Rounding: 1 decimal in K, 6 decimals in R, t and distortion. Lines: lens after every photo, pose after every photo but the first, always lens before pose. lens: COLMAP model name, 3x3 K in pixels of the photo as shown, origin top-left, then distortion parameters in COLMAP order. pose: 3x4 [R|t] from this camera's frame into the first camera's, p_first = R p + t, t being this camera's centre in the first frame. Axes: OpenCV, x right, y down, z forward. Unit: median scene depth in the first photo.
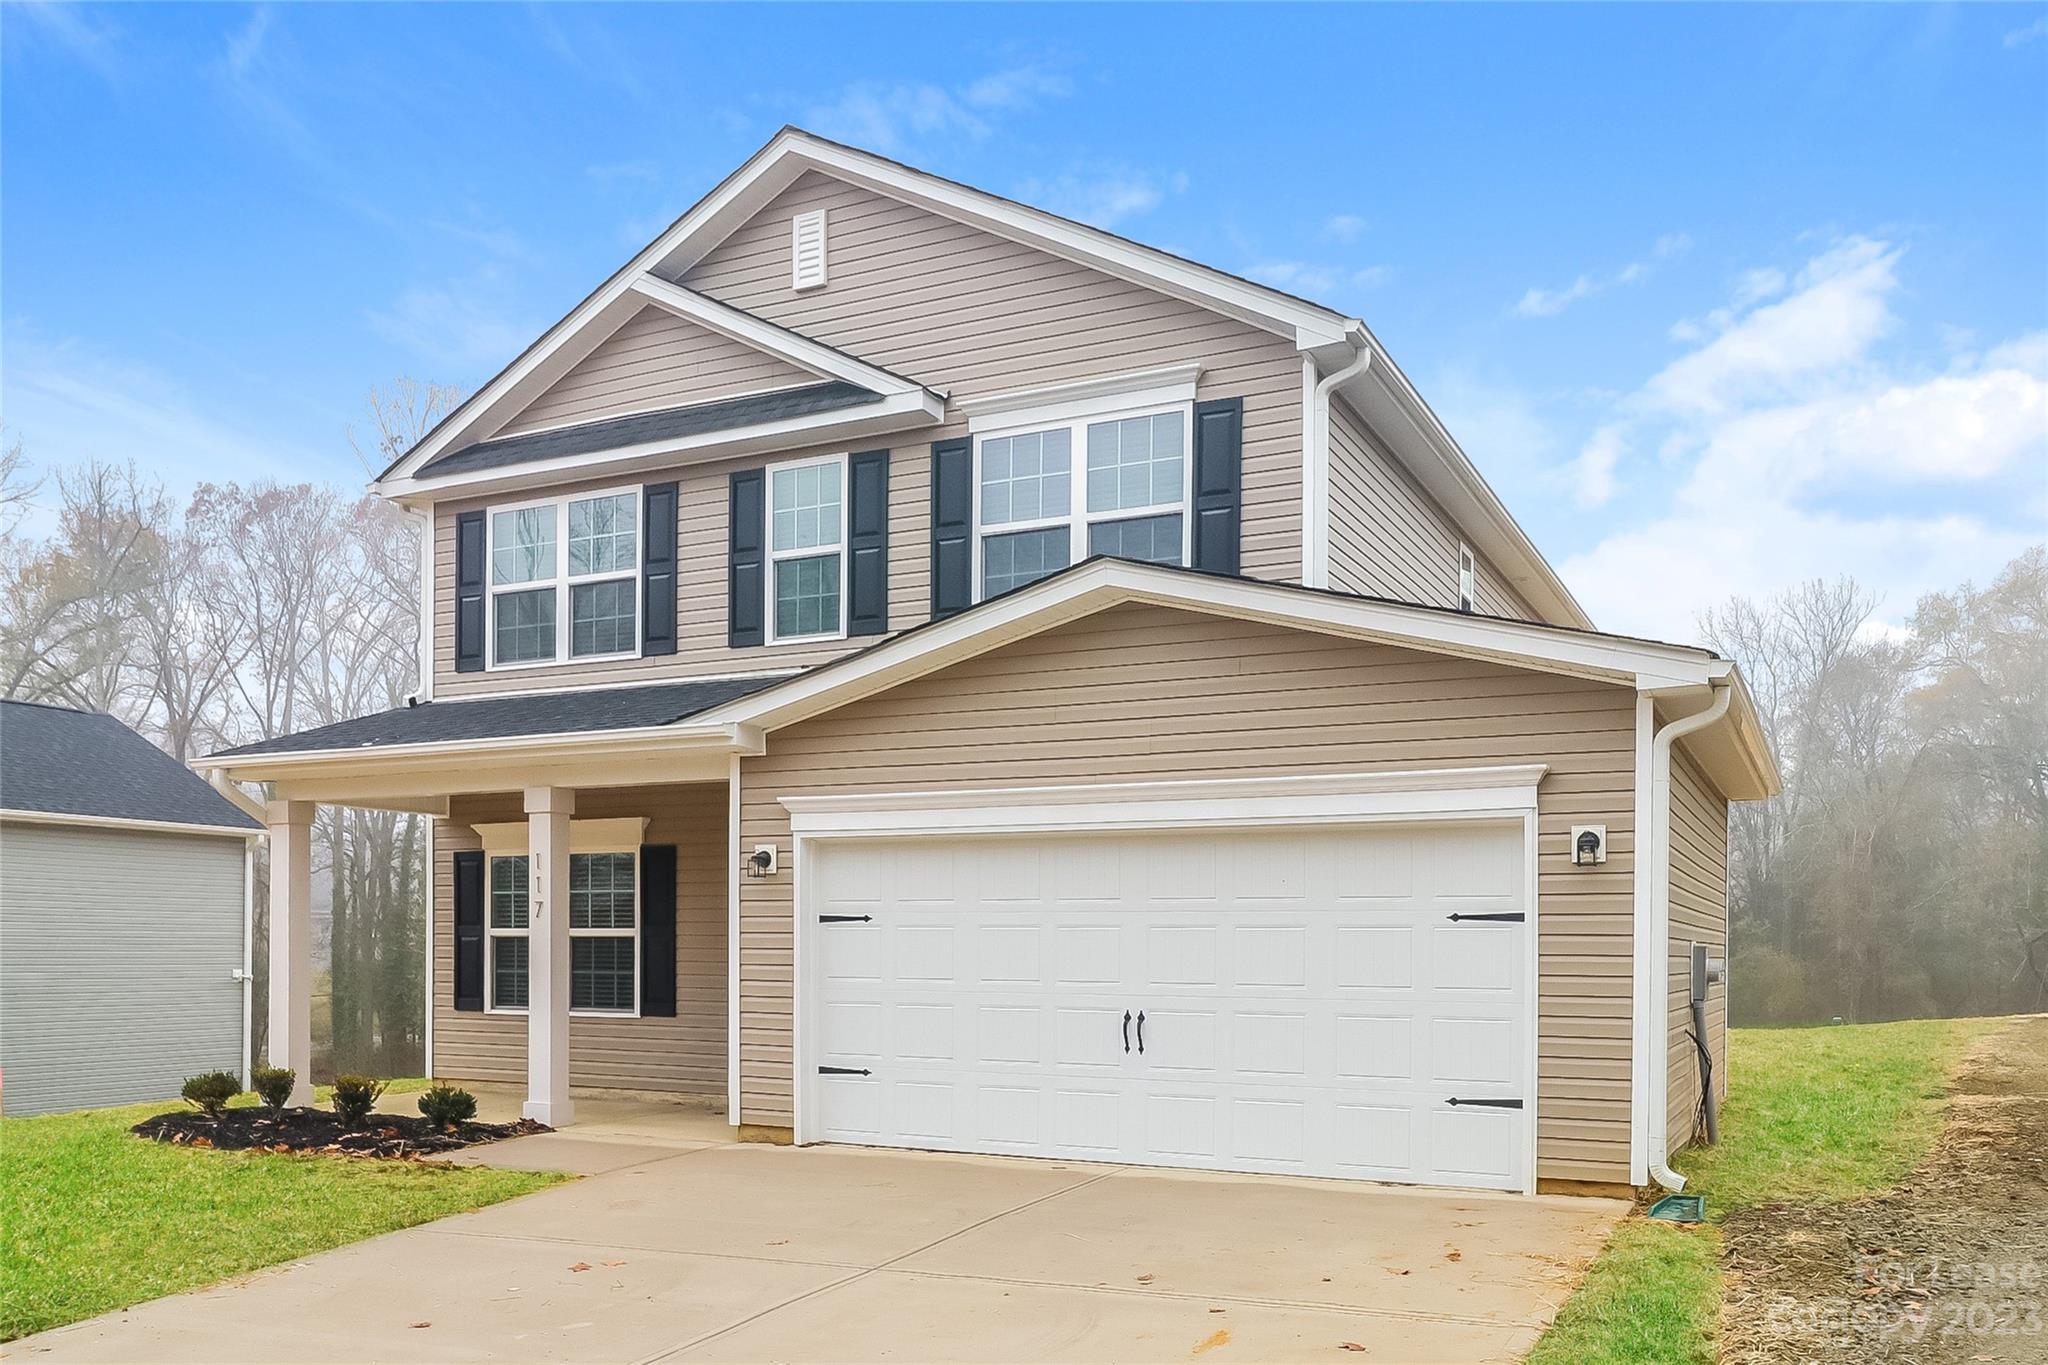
lens RADIAL K [[1396.5, 0, 1024.0], [0, 1396.5, 682.5], [0, 0, 1]] dist [-0.001909, -0.000217]
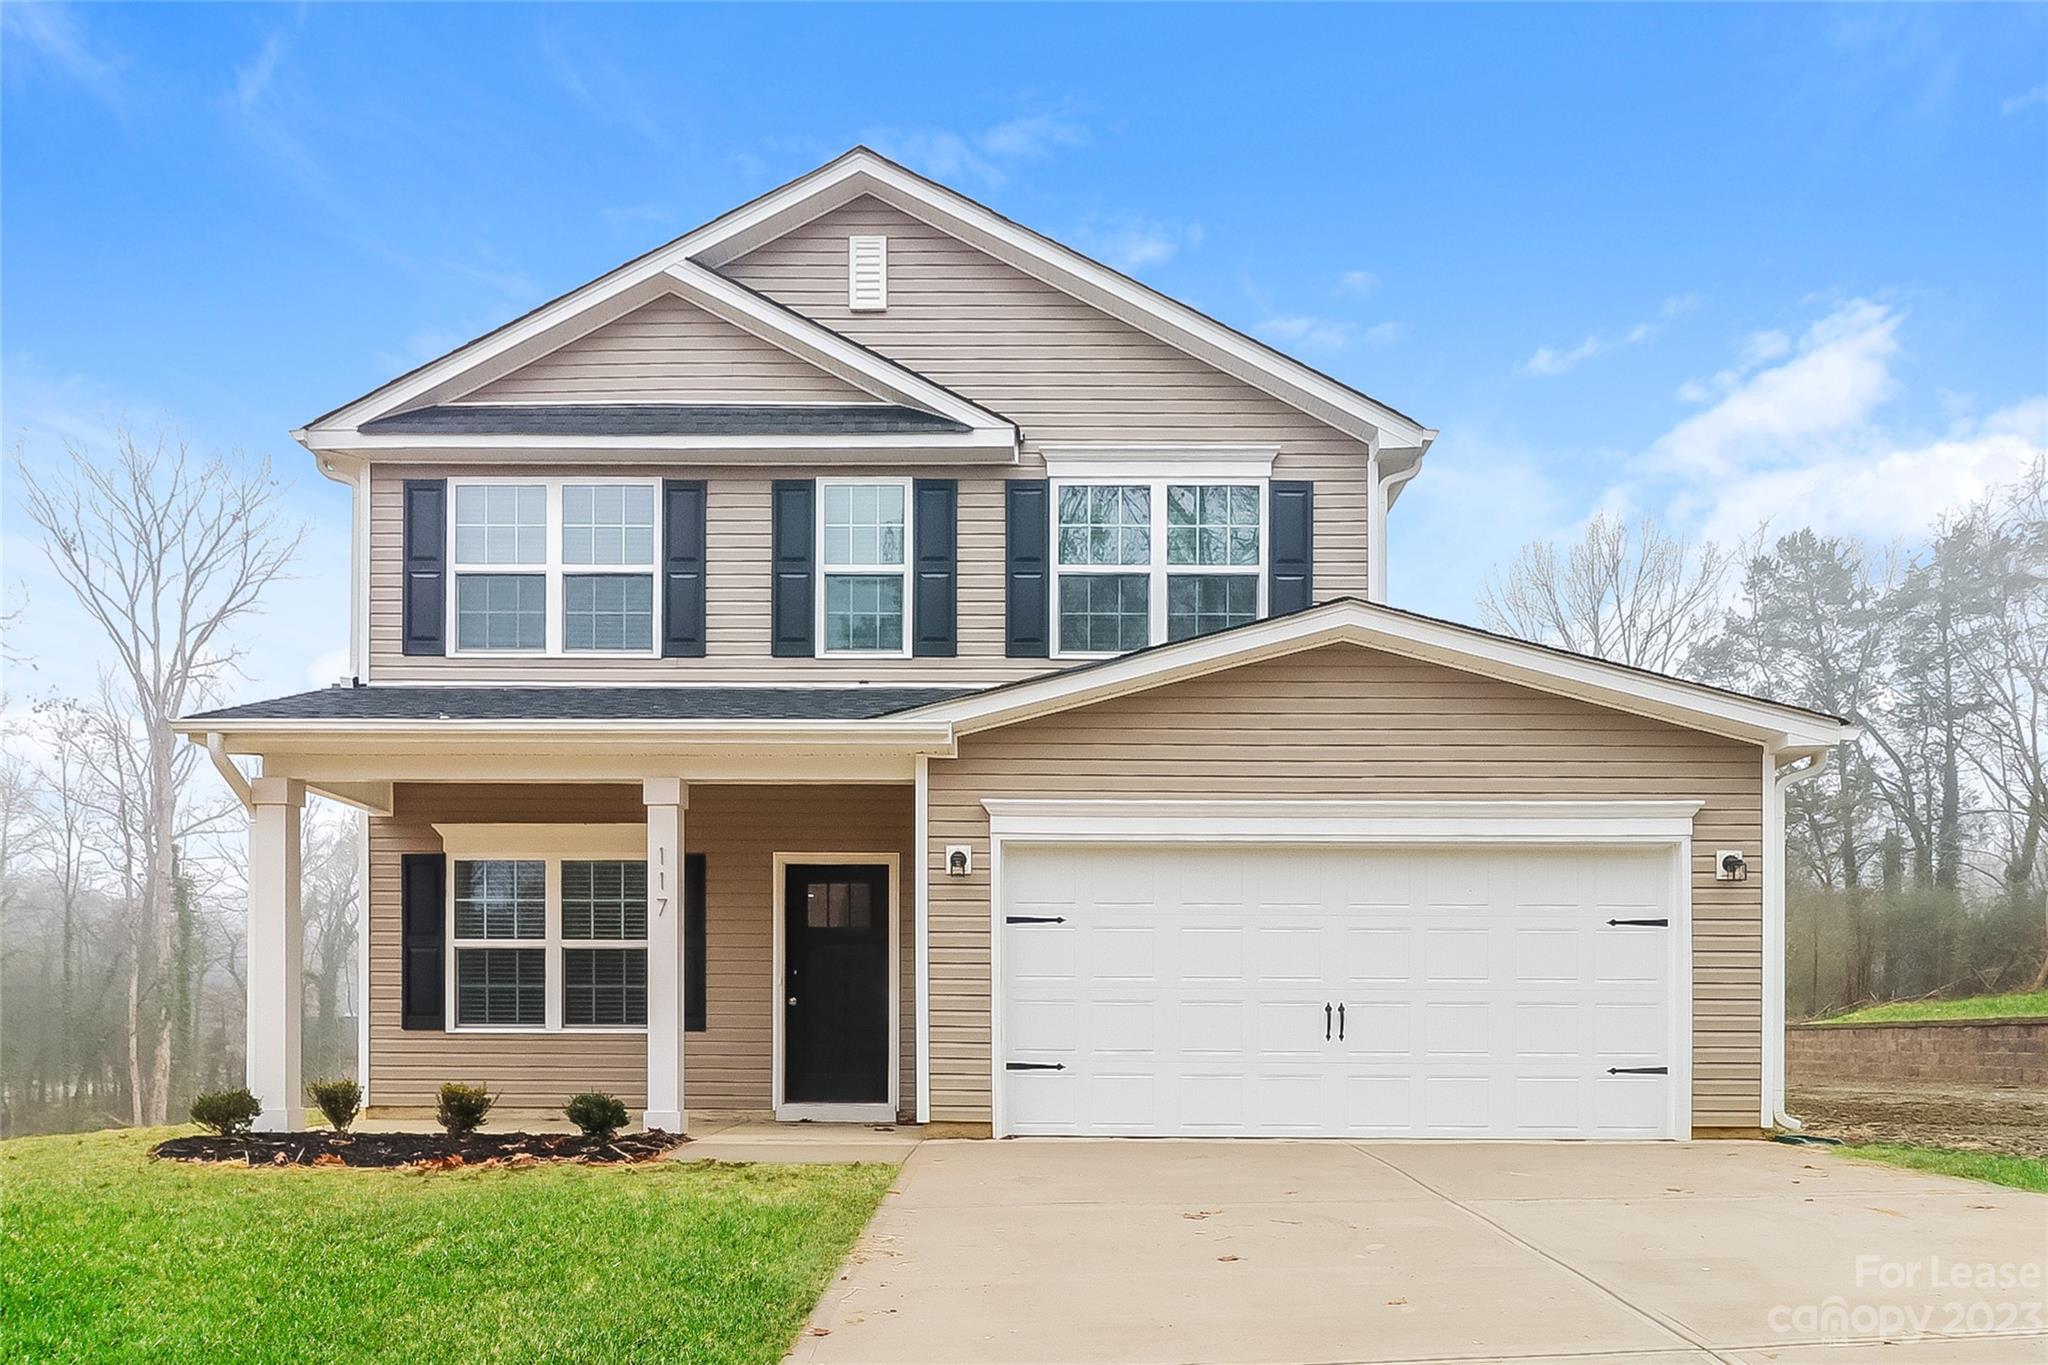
lens RADIAL K [[1319.9, 0, 984.2], [0, 1319.9, 765.7], [0, 0, 1]] dist [-0.005244, 0.000003]
pose [[0.923778, 0.074206, 0.375669, -0.430270], [-0.072172, 0.997201, -0.019506, 0.061180], [-0.376065, -0.009094, 0.926549, 0.086650]]
